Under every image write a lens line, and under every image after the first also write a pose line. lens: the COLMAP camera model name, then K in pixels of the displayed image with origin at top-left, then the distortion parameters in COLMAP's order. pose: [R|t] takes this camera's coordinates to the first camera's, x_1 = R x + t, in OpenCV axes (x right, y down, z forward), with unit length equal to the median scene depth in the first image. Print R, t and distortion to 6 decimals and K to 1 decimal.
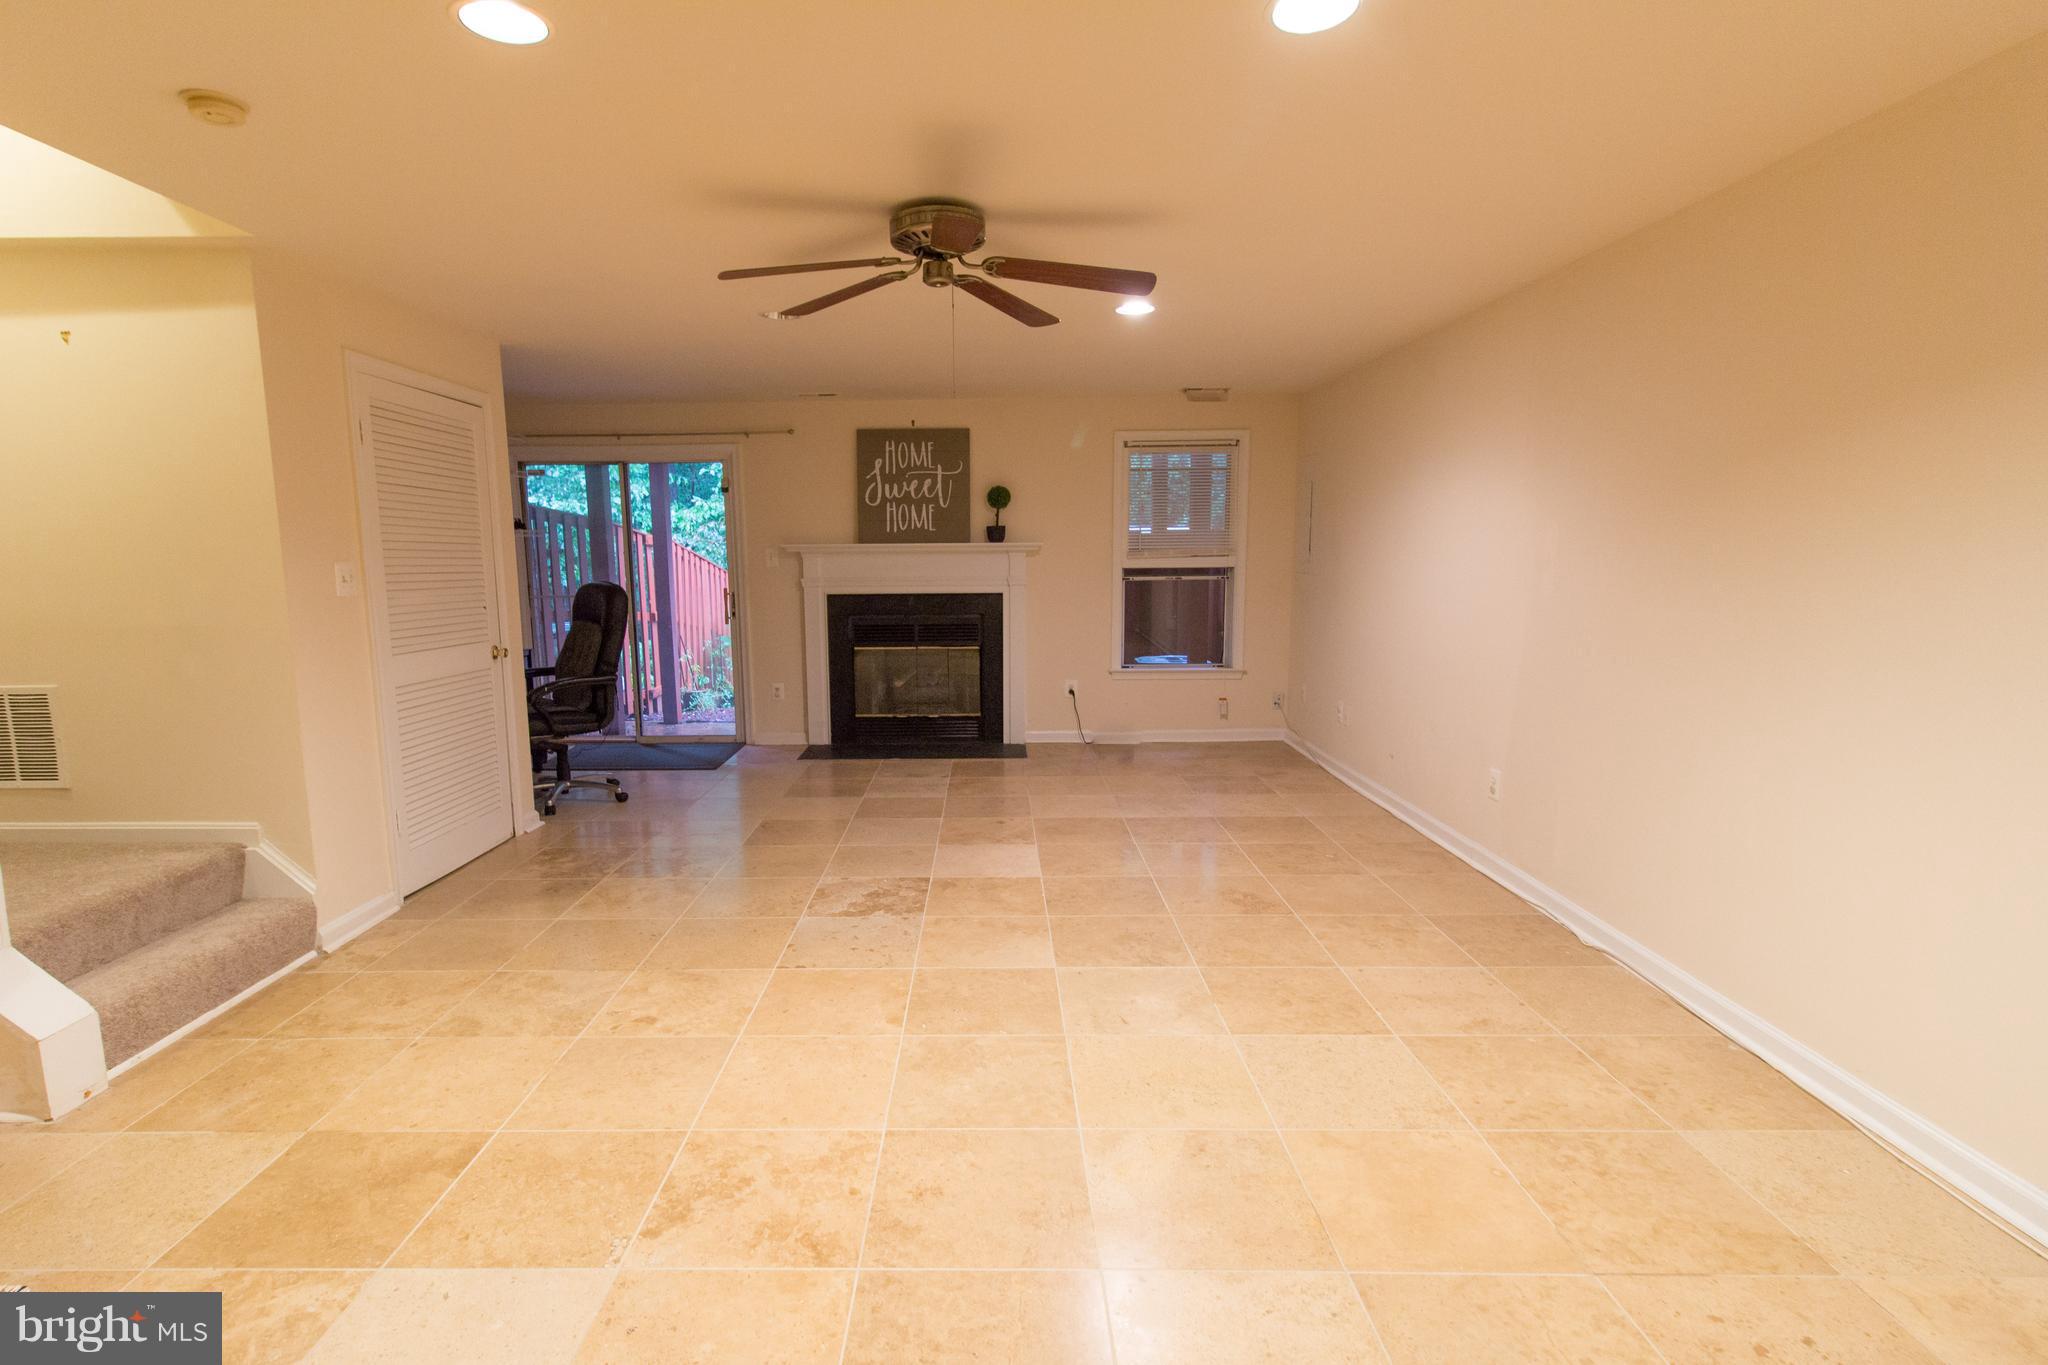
lens RADIAL K [[964.8, 0, 998.7], [0, 964.8, 684.0], [0, 0, 1]] dist [-0.000830, 0.000336]
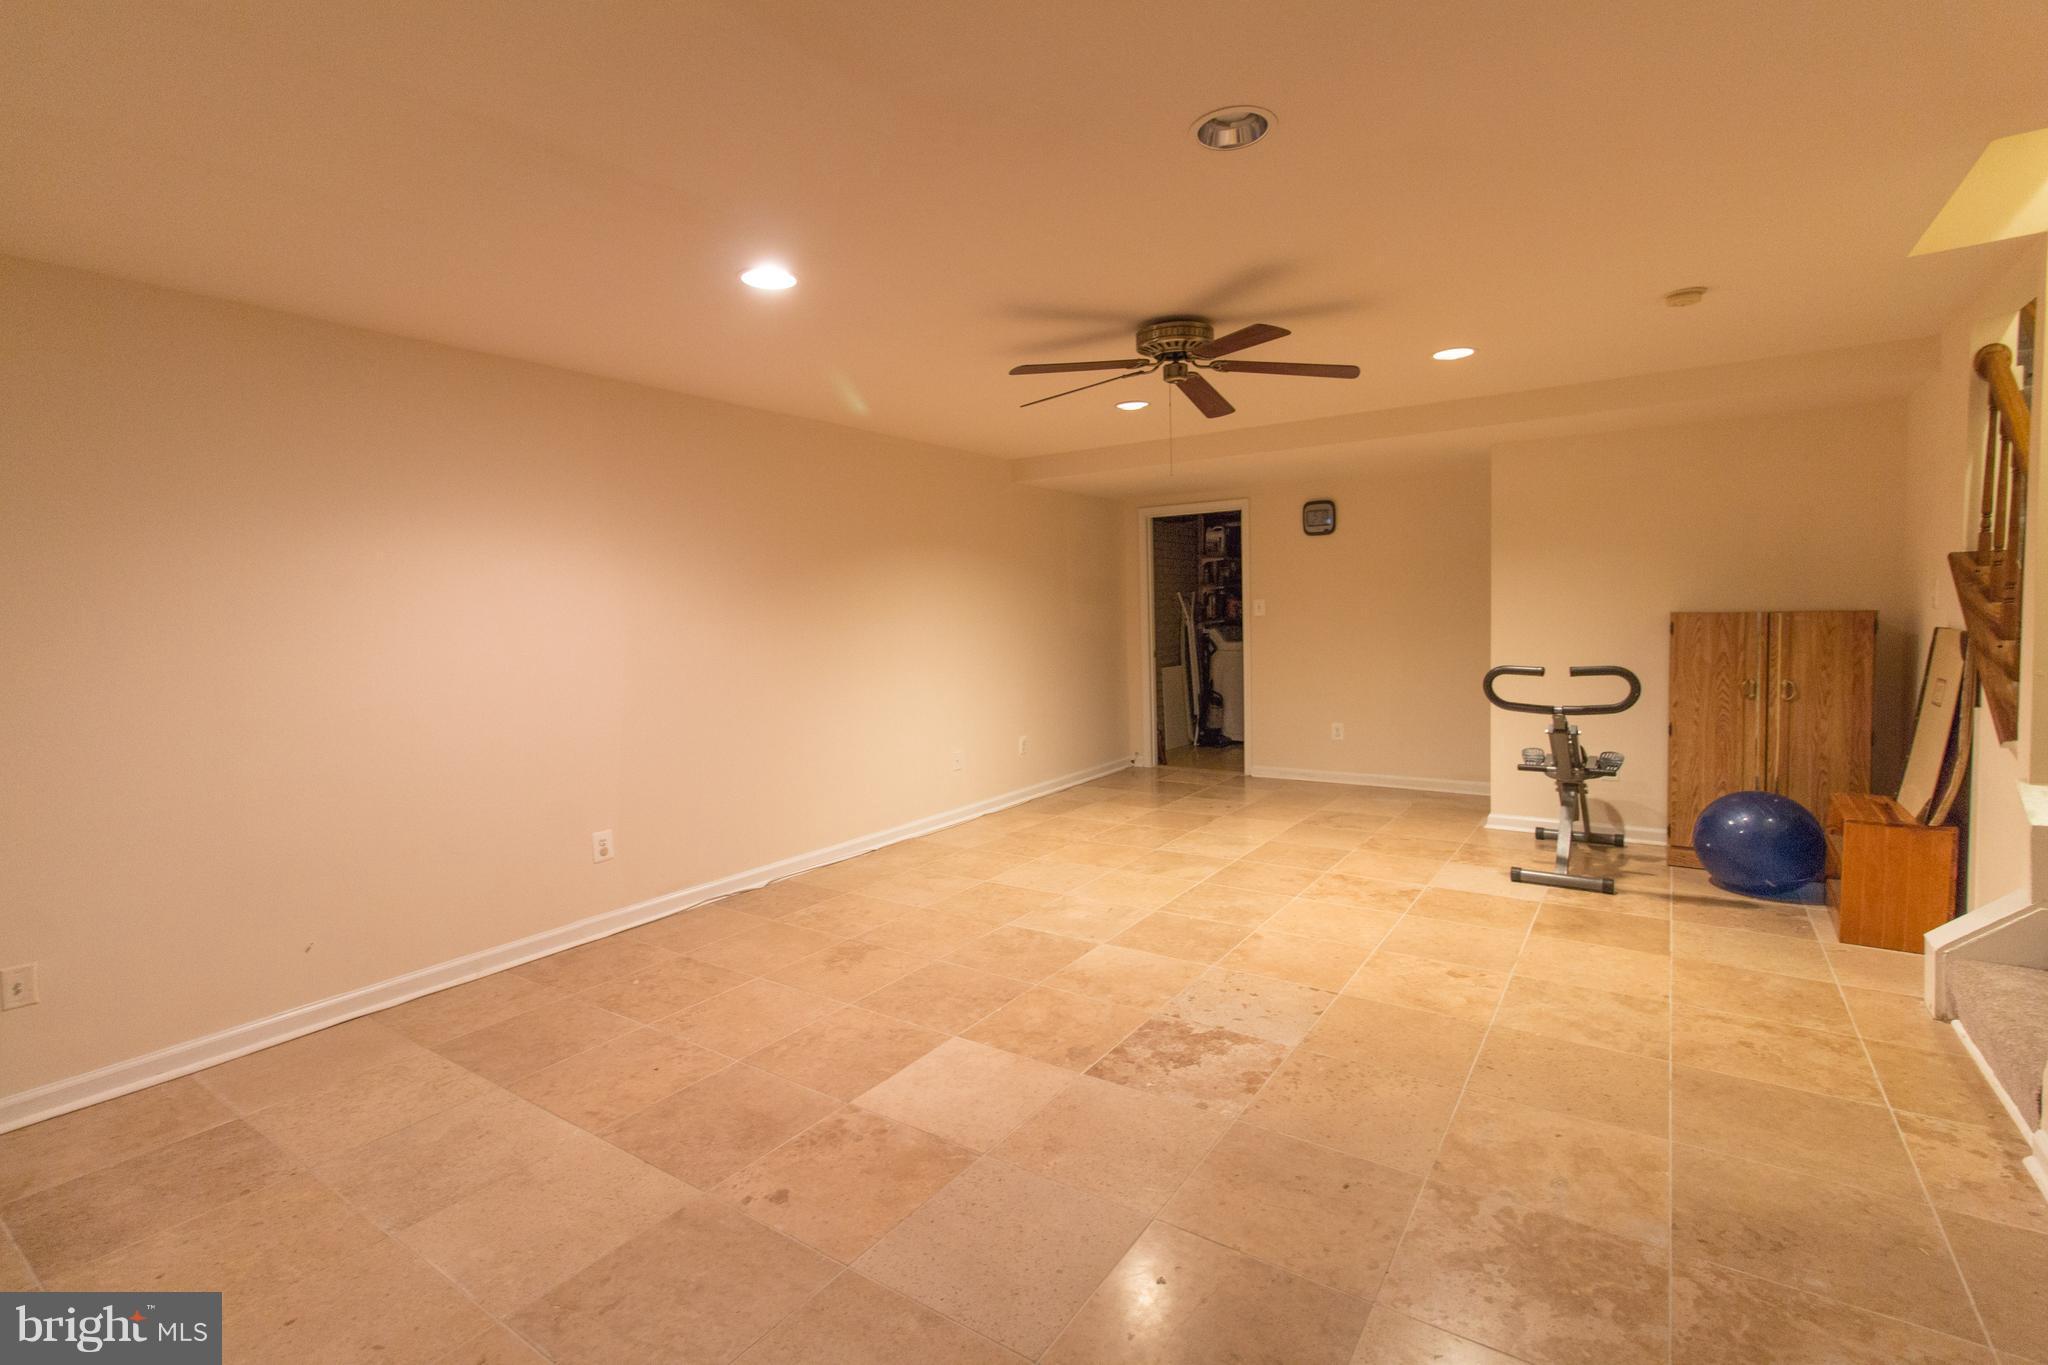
lens RADIAL K [[964.8, 0, 998.7], [0, 964.8, 684.0], [0, 0, 1]] dist [-0.000830, 0.000336]
pose [[-0.806680, -0.011800, 0.590870, -0.505870], [0.118205, 0.976377, 0.180877, -0.236863], [-0.579046, 0.215754, -0.786229, 1.816909]]
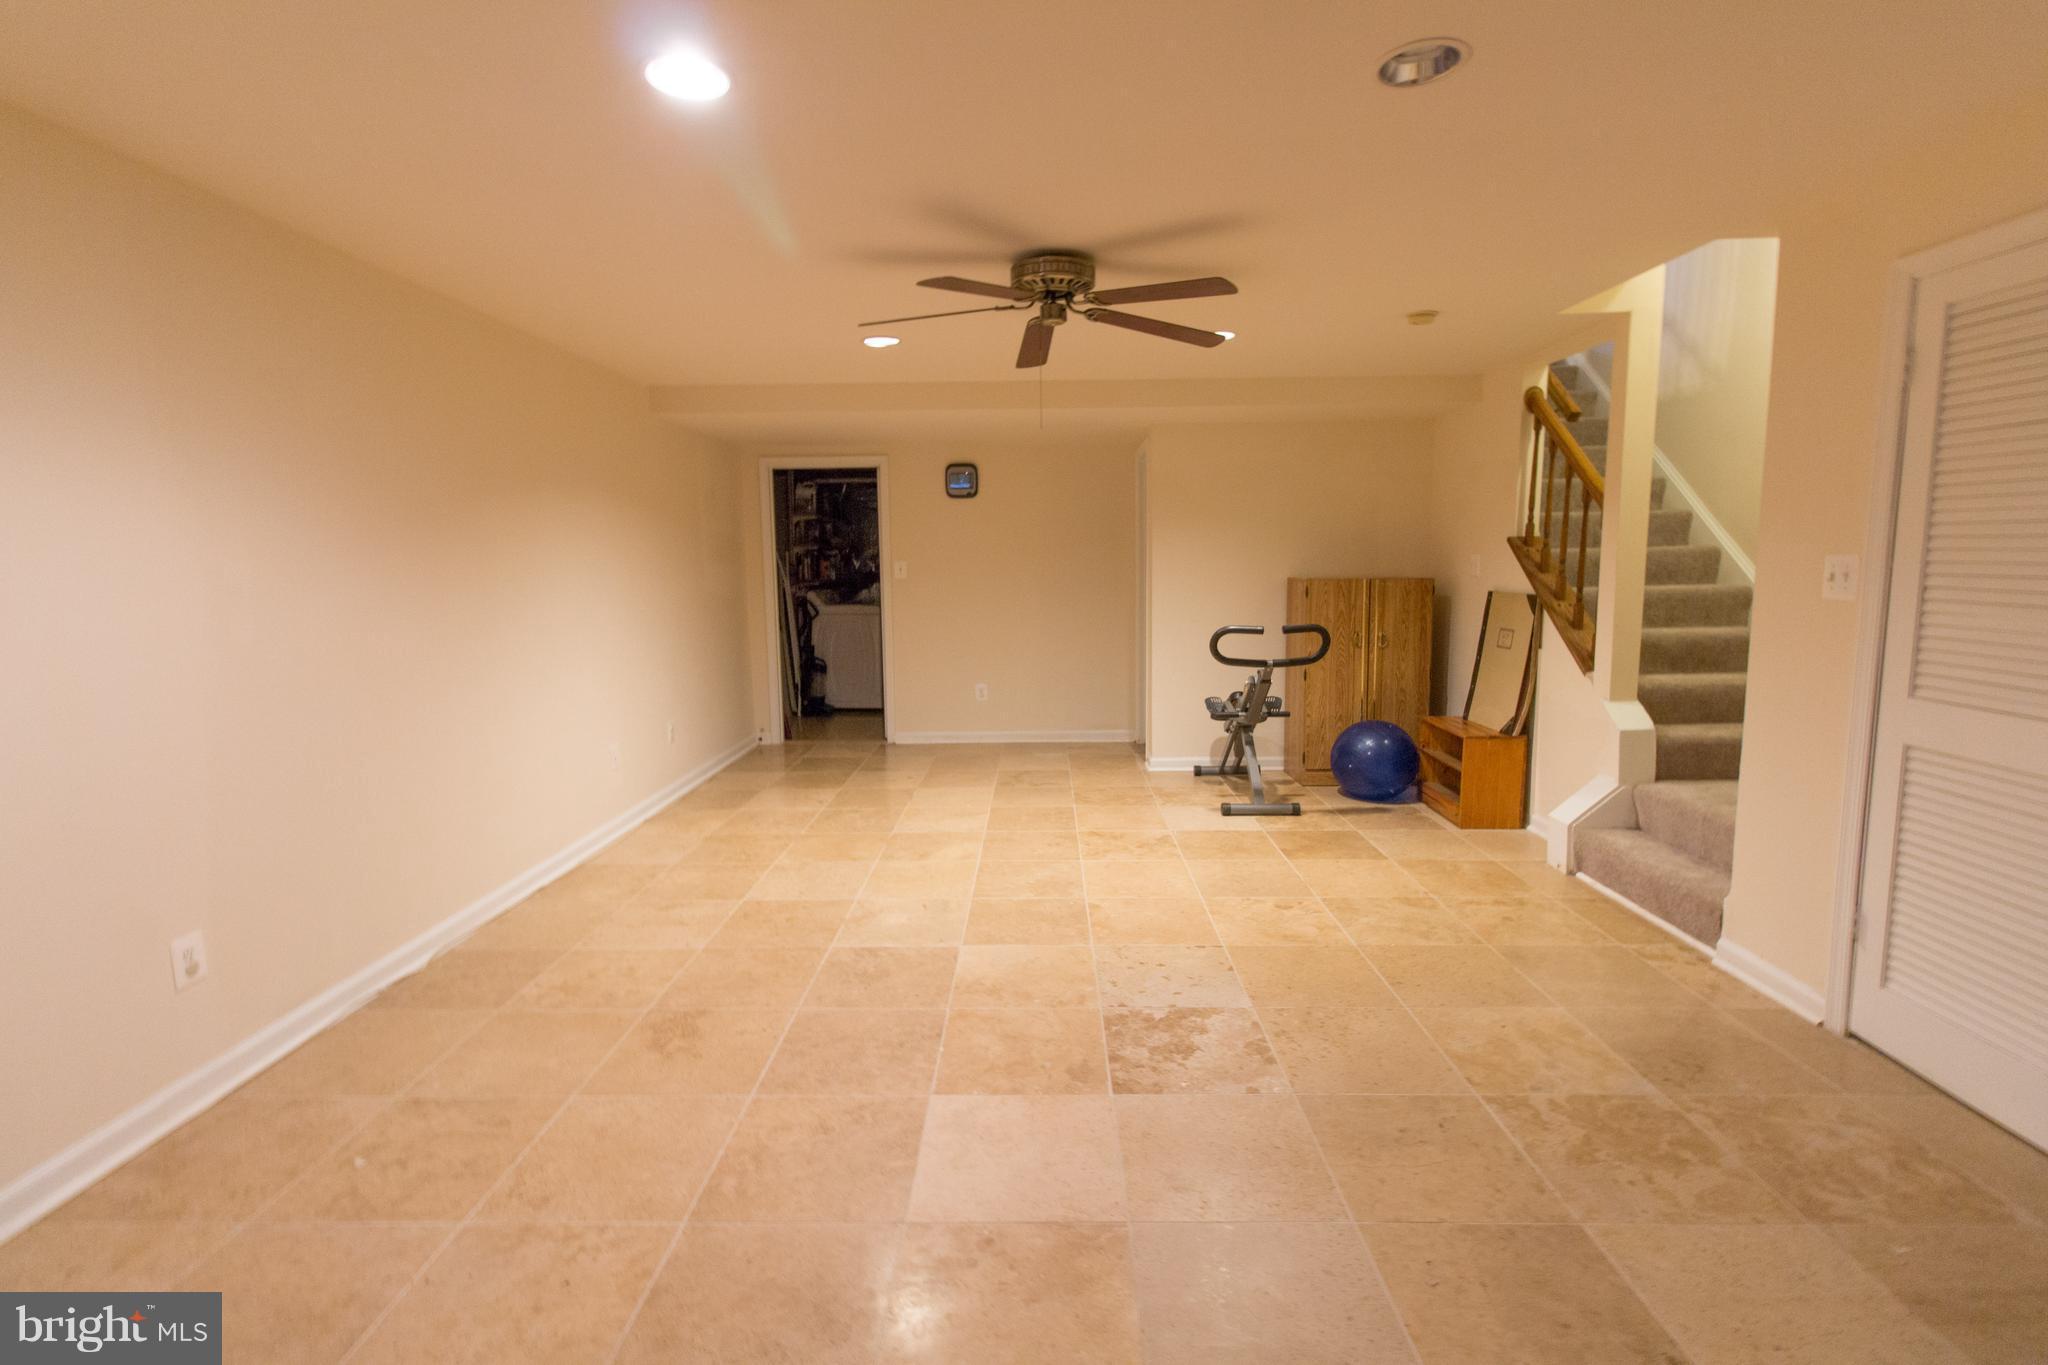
lens RADIAL K [[969.7, 0, 1024.0], [0, 969.7, 682.5], [0, 0, 1]] dist [0.001816, 0.000440]
pose [[-0.999361, 0.020496, 0.029269, -0.045673], [0.027500, 0.964199, 0.263749, -0.256207], [-0.022815, 0.264386, -0.964147, 1.833937]]
